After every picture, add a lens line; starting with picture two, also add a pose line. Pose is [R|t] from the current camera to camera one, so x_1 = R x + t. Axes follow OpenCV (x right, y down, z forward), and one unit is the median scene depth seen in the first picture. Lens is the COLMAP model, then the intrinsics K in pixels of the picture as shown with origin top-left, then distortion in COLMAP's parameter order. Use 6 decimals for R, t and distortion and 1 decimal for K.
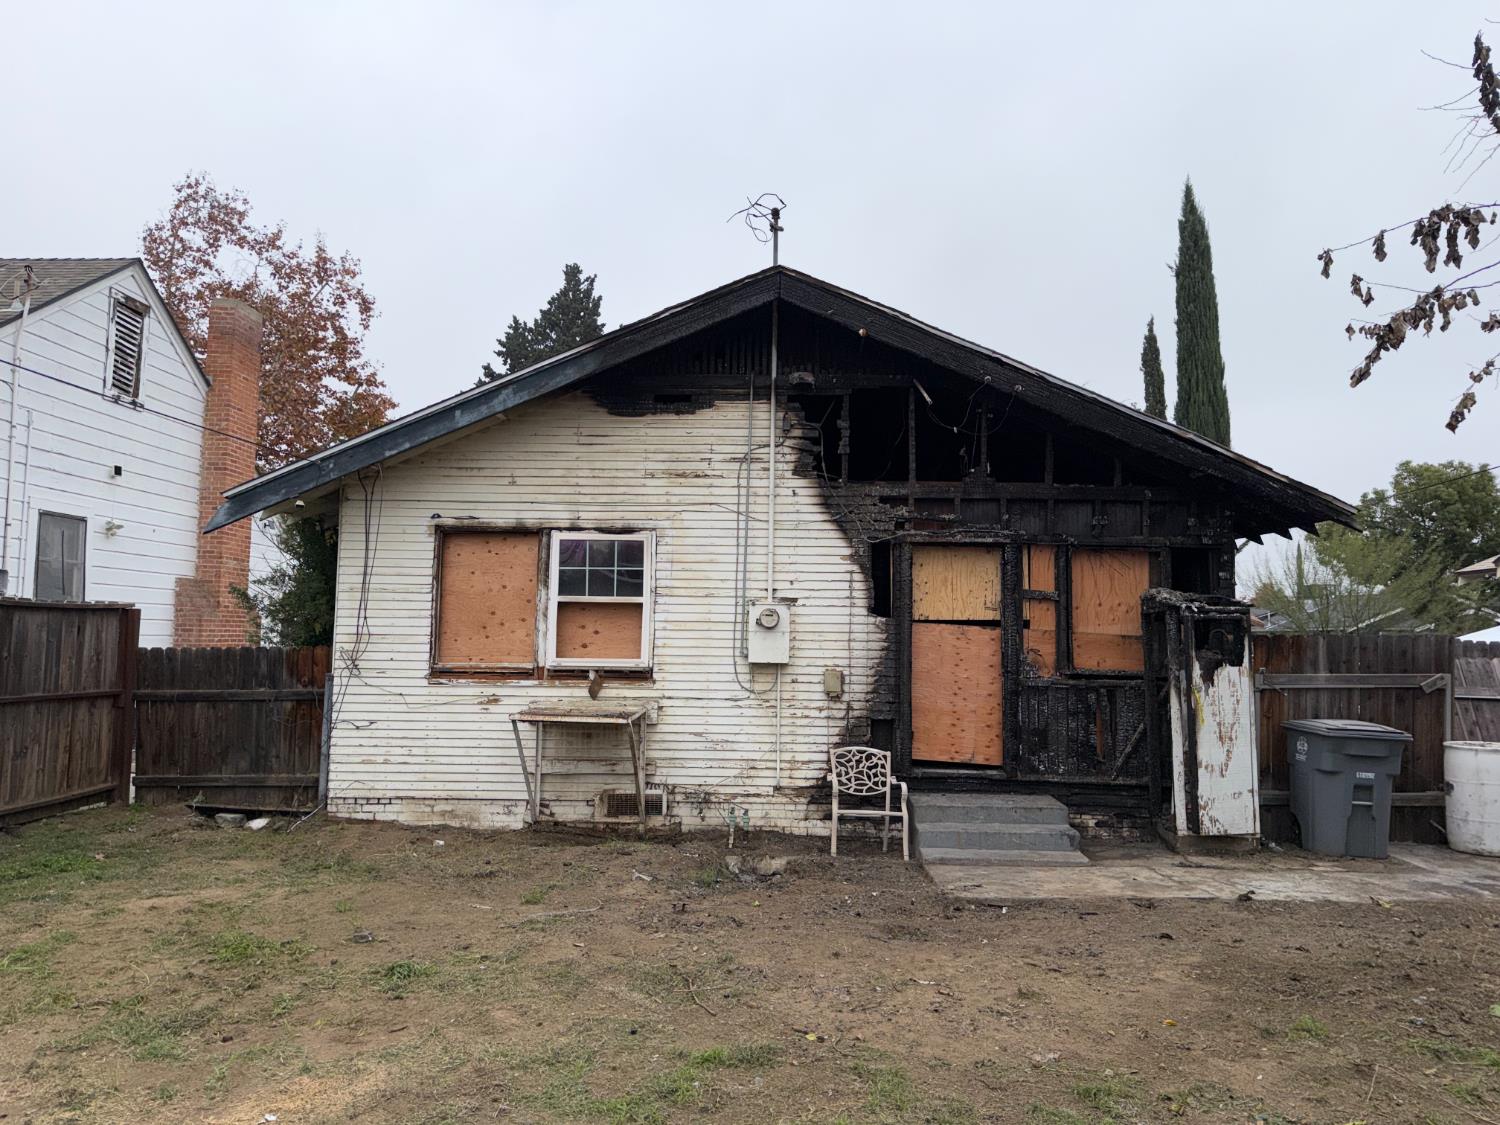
lens RADIAL K [[1057.9, 0, 750.0], [0, 1057.9, 570.2], [0, 0, 1]] dist [0.033426, -0.037427]
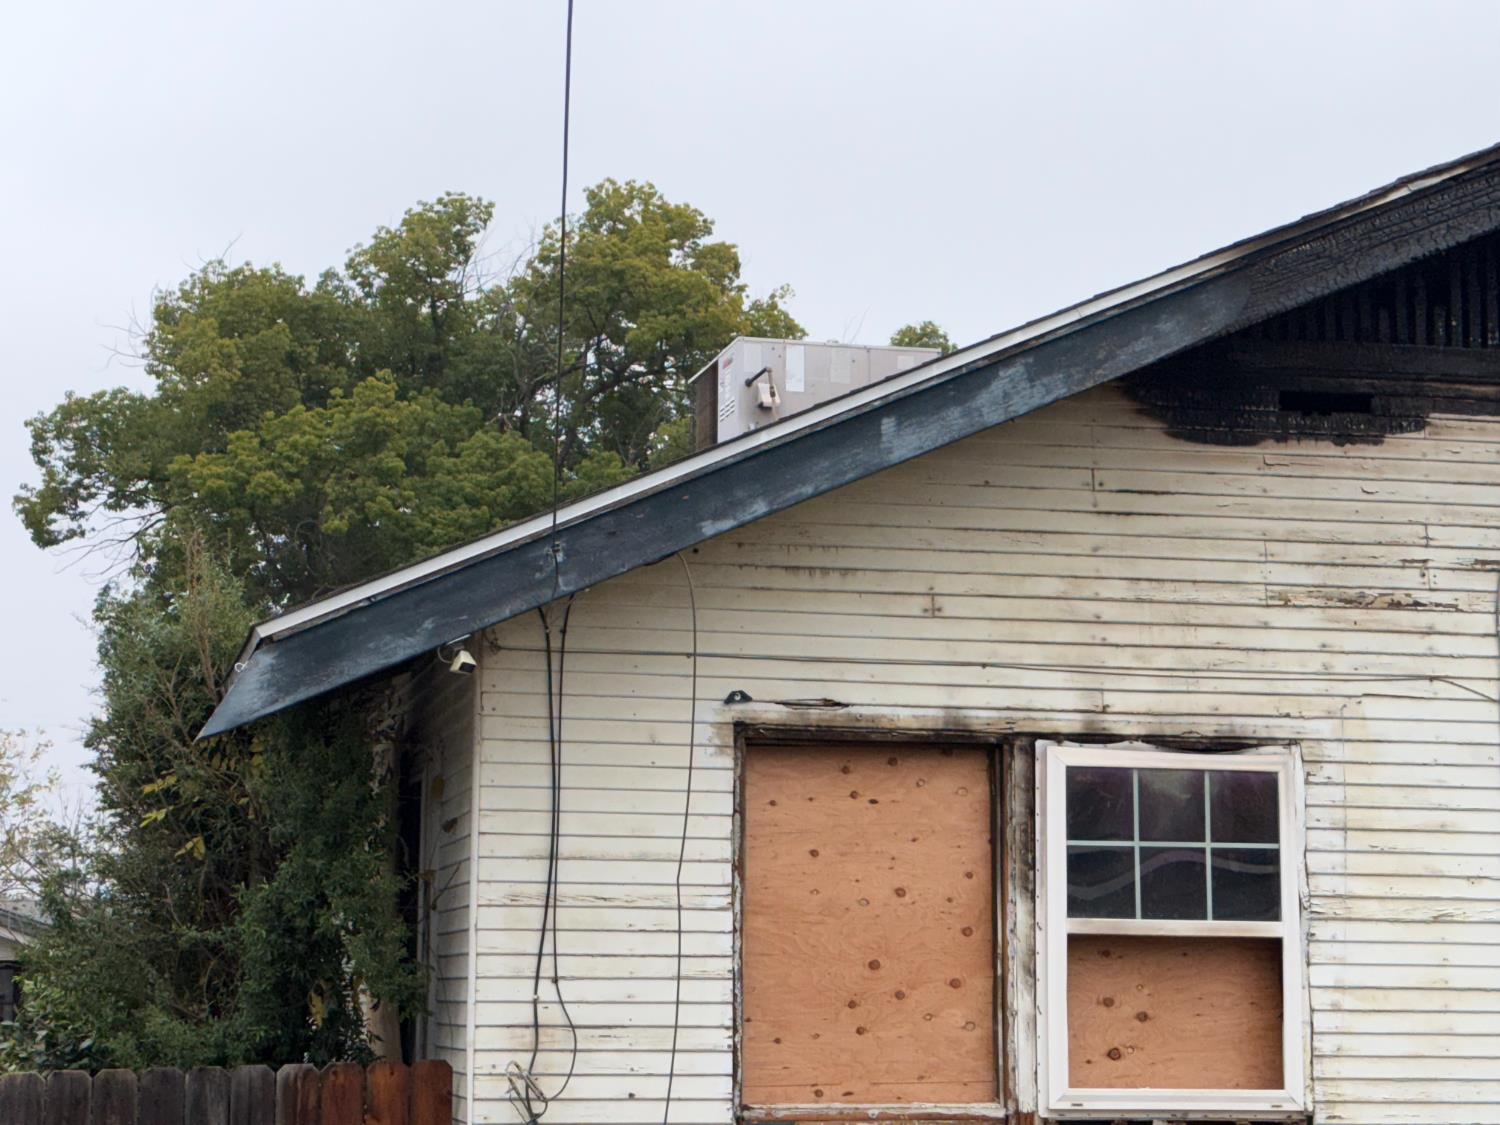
lens RADIAL K [[2810.5, 0, 750.3], [0, 2810.5, 558.9], [0, 0, 1]] dist [0.067534, 0.000000]
pose [[0.976667, 0.028094, 0.212913, -0.498712], [-0.009690, 0.996162, -0.086991, -0.014290], [-0.214540, 0.082898, 0.973191, 0.052375]]
